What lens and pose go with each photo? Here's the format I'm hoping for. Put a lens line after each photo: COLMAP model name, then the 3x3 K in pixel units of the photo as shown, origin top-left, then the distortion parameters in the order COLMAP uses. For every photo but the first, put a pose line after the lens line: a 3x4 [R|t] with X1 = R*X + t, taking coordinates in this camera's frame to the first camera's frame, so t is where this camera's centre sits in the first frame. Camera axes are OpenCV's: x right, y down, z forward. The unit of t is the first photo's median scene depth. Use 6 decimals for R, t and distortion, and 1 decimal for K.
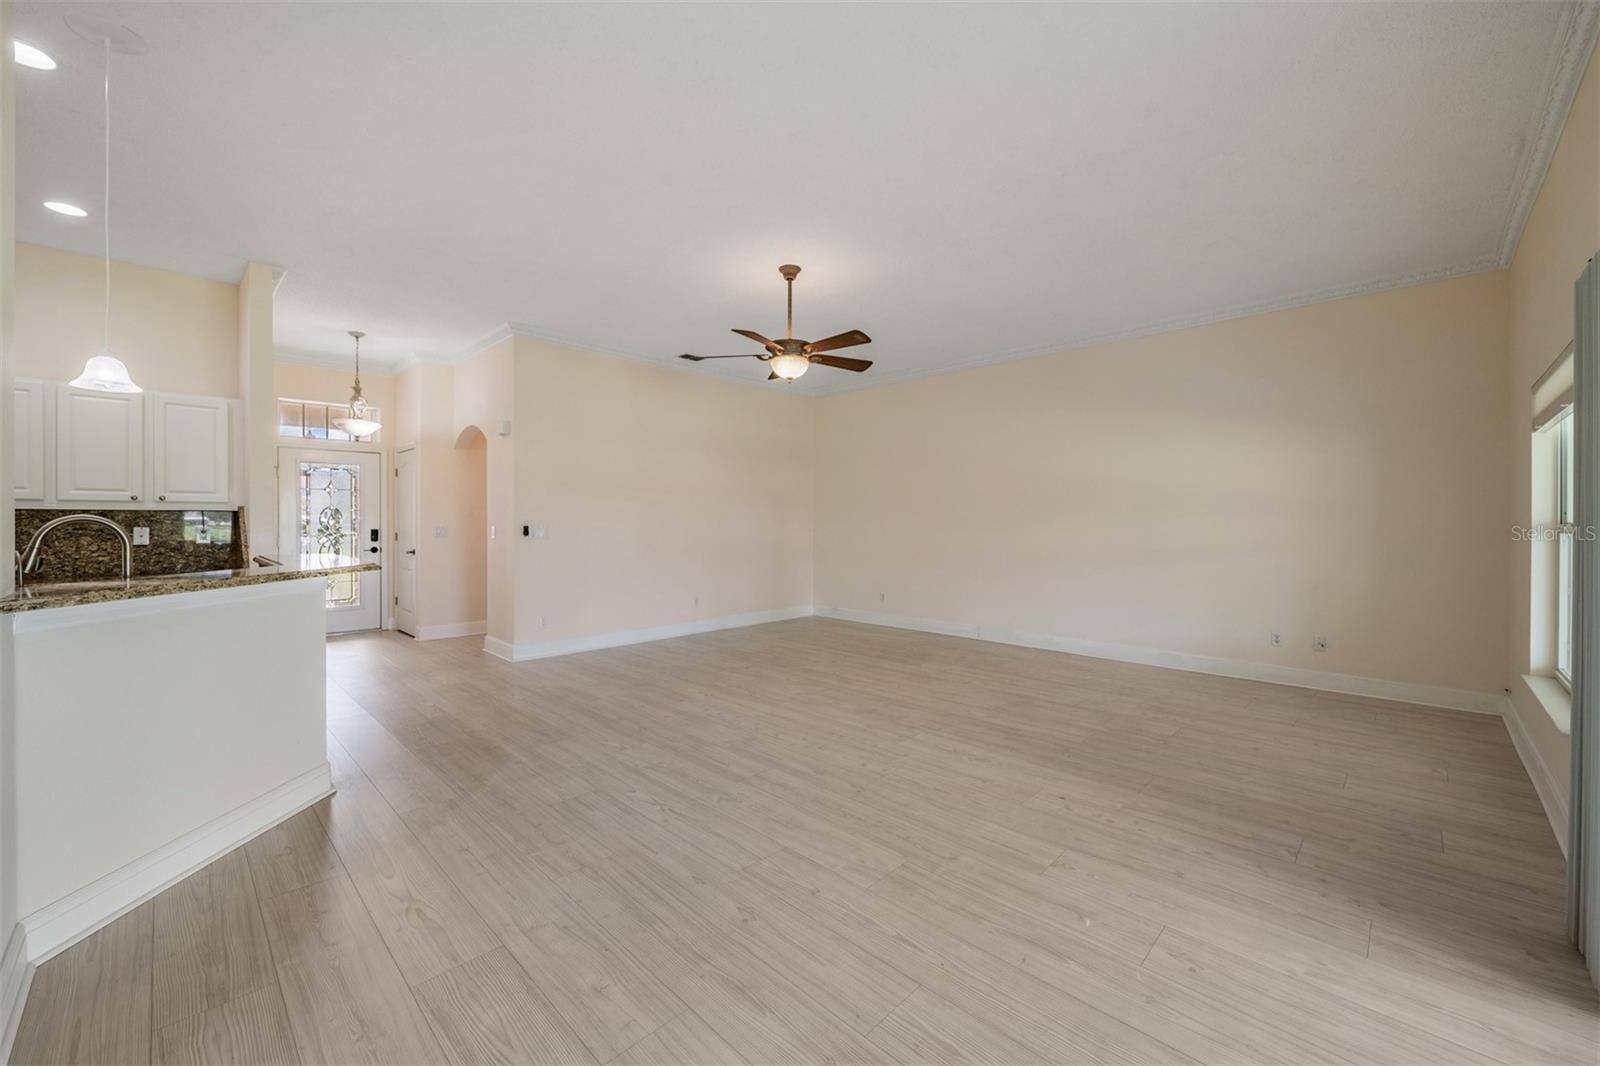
lens RADIAL K [[634.9, 0, 807.4], [0, 634.9, 530.8], [0, 0, 1]] dist [-0.018600, -0.000043]
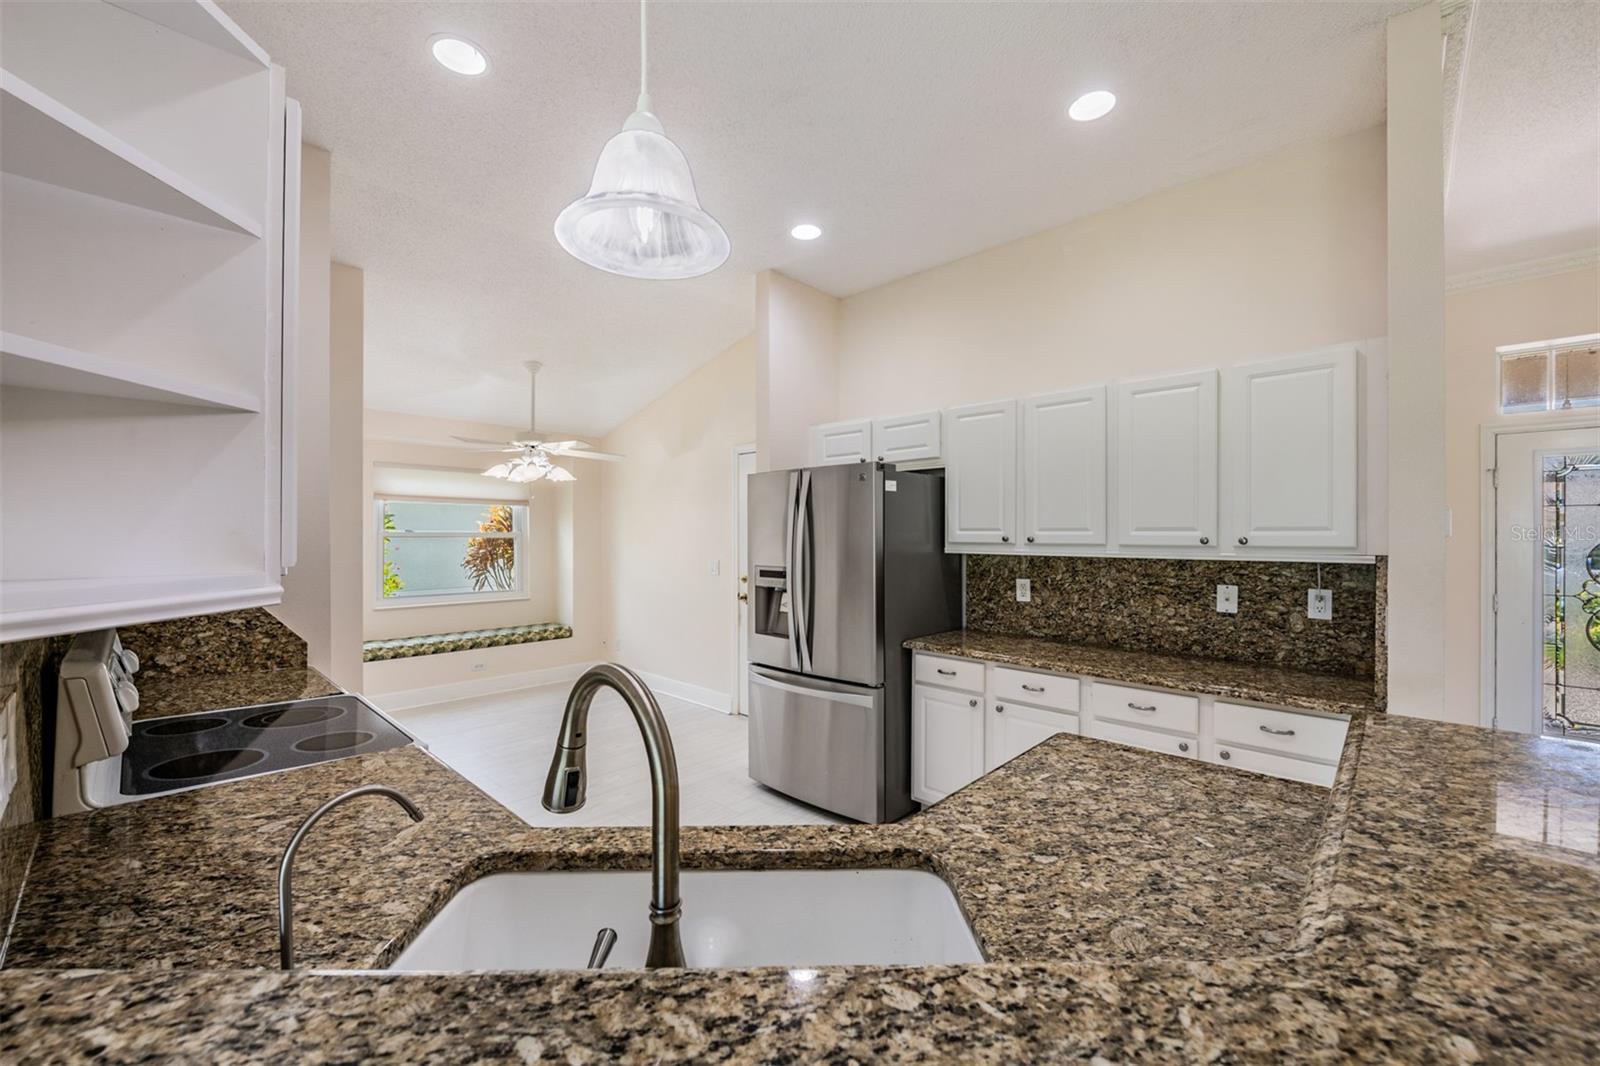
lens RADIAL K [[634.9, 0, 807.4], [0, 634.9, 530.8], [0, 0, 1]] dist [-0.018600, -0.000043]
pose [[0.023332, -0.005765, -0.999711, -0.411422], [-0.013458, 0.999891, -0.006080, -0.047155], [0.999637, 0.013596, 0.023252, 0.517118]]
